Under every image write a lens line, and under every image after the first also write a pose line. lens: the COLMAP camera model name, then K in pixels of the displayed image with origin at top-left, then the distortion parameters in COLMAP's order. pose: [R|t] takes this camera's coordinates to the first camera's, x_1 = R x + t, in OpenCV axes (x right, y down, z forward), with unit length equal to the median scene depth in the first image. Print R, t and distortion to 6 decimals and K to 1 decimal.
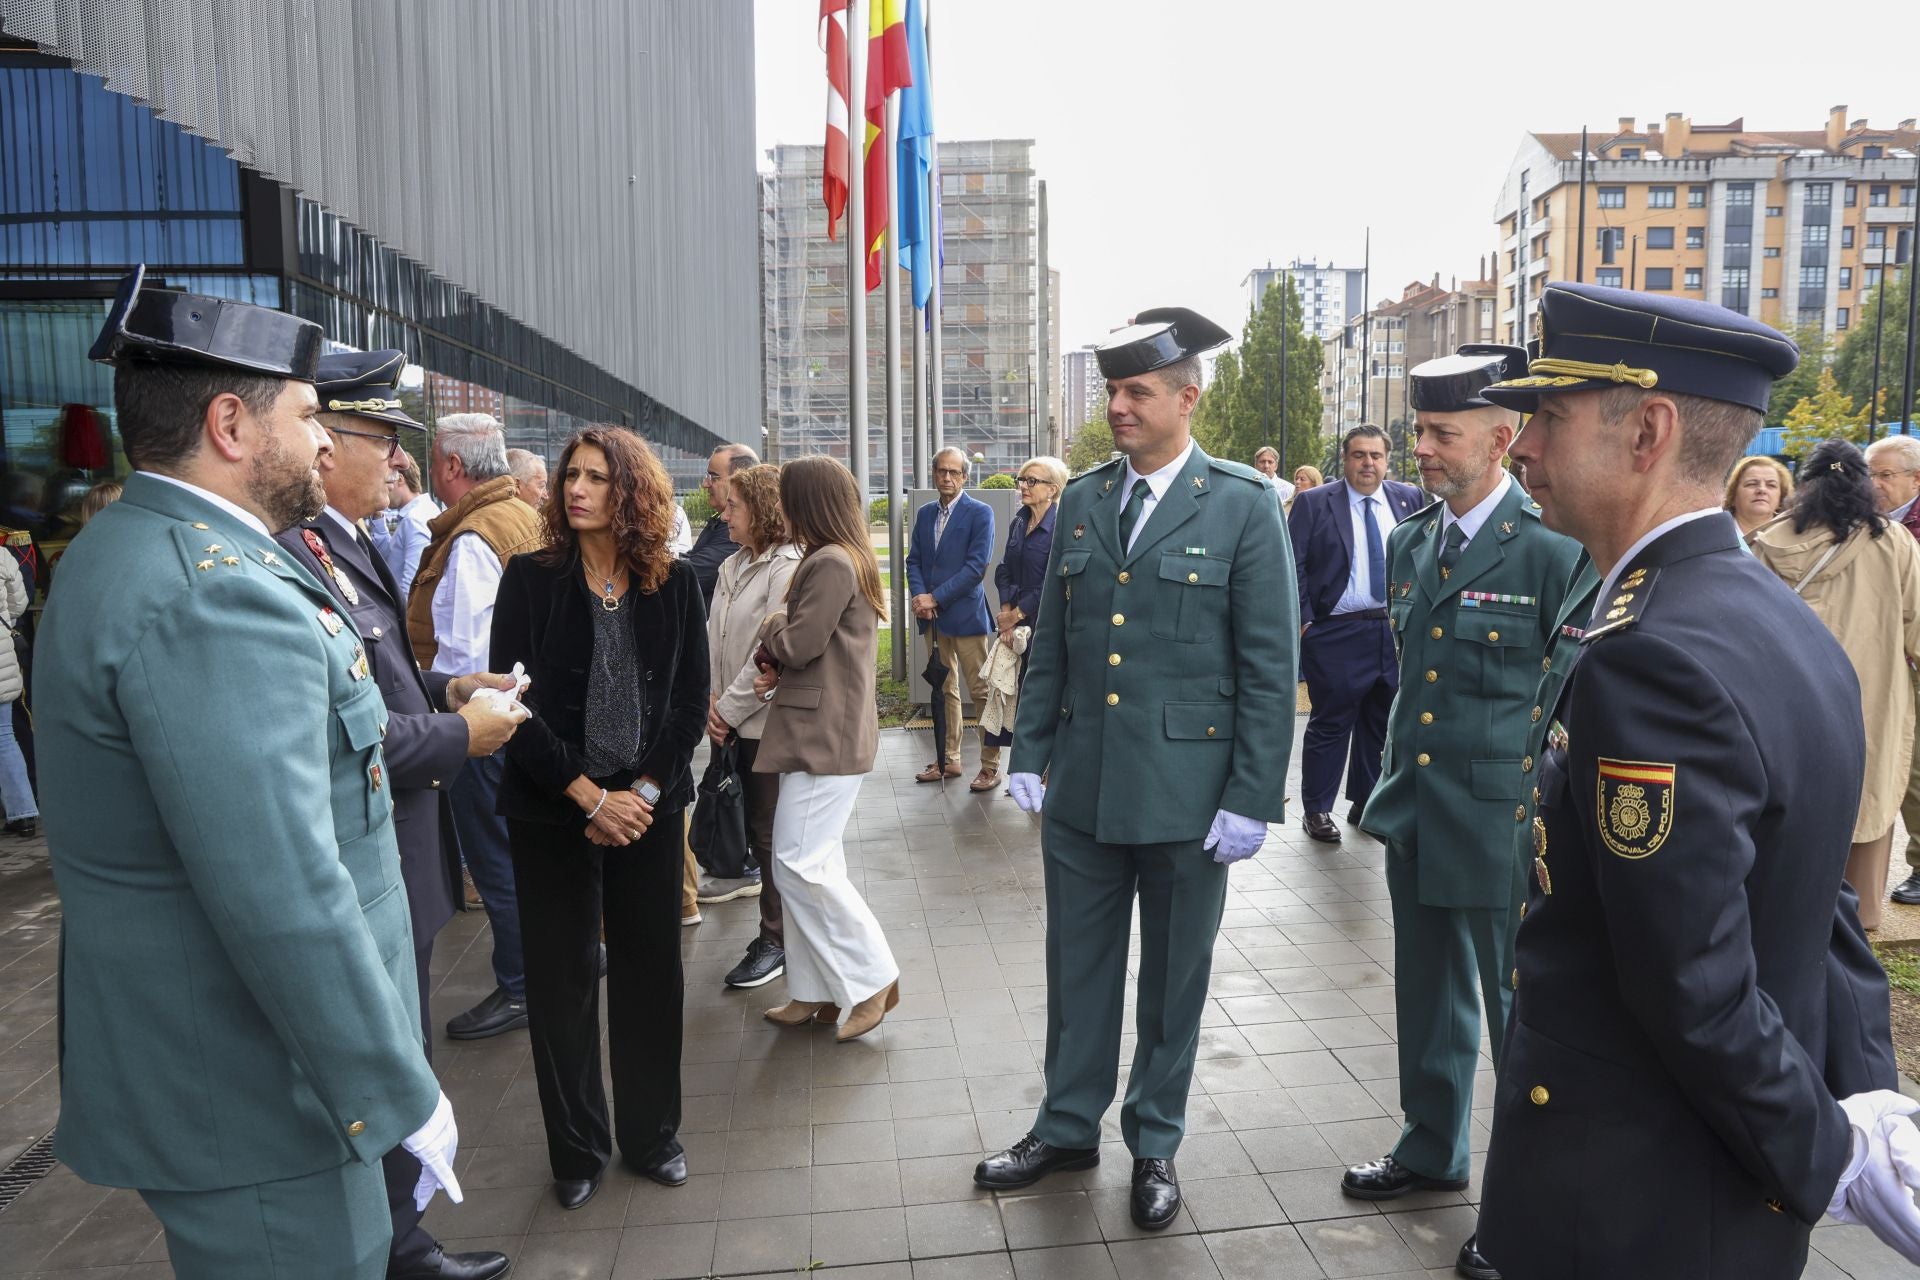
lens RADIAL K [[1307.6, 0, 966.5], [0, 1307.6, 642.4], [0, 0, 1]] dist [-0.092917, 0.062618]
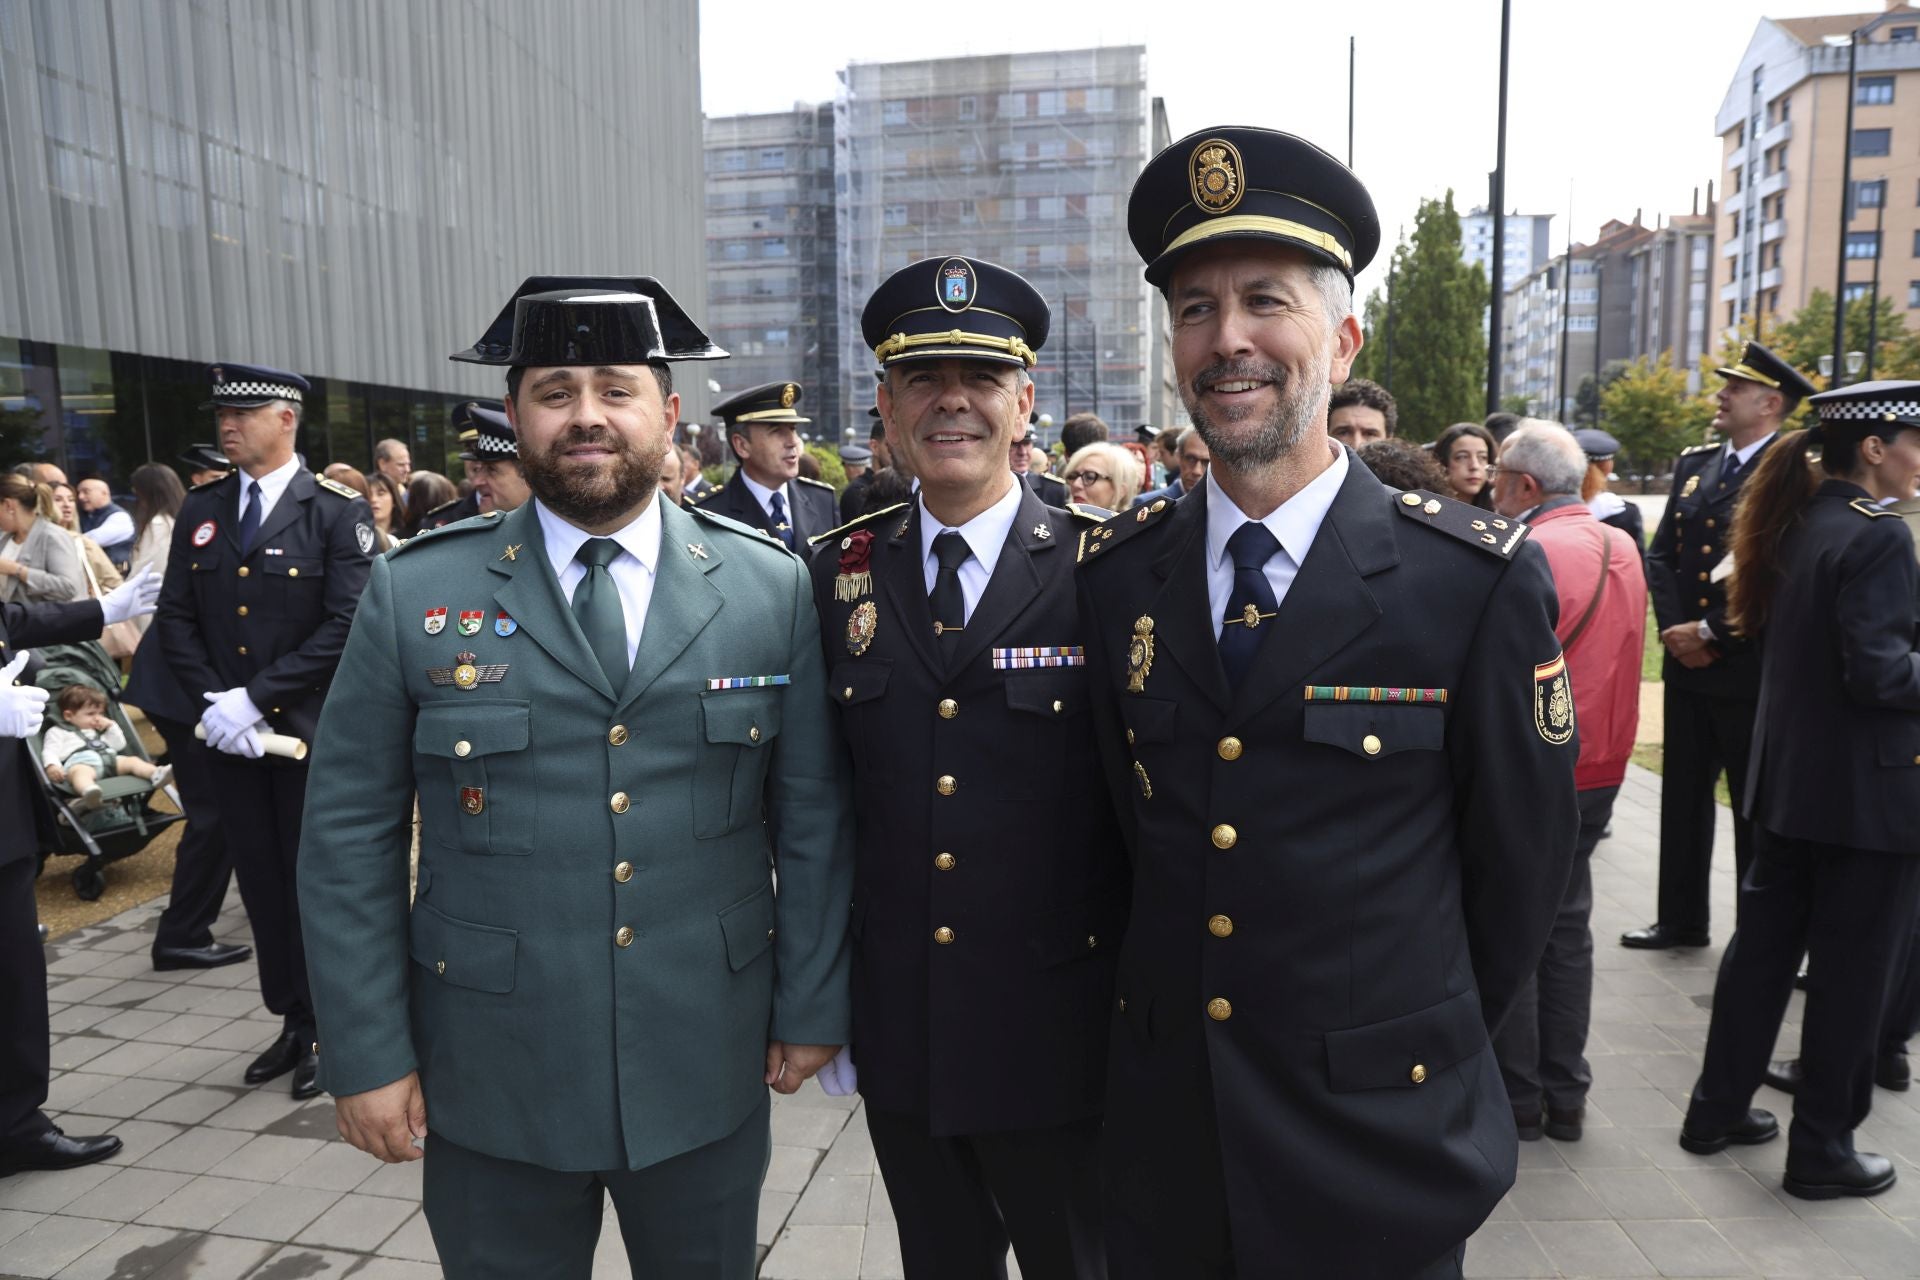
lens RADIAL K [[1307.6, 0, 966.5], [0, 1307.6, 642.4], [0, 0, 1]] dist [-0.092917, 0.062618]
pose [[0.991755, 0.013245, -0.127458, 0.047007], [-0.010446, 0.999690, 0.022602, -0.015343], [0.127718, -0.021085, 0.991586, 0.136334]]
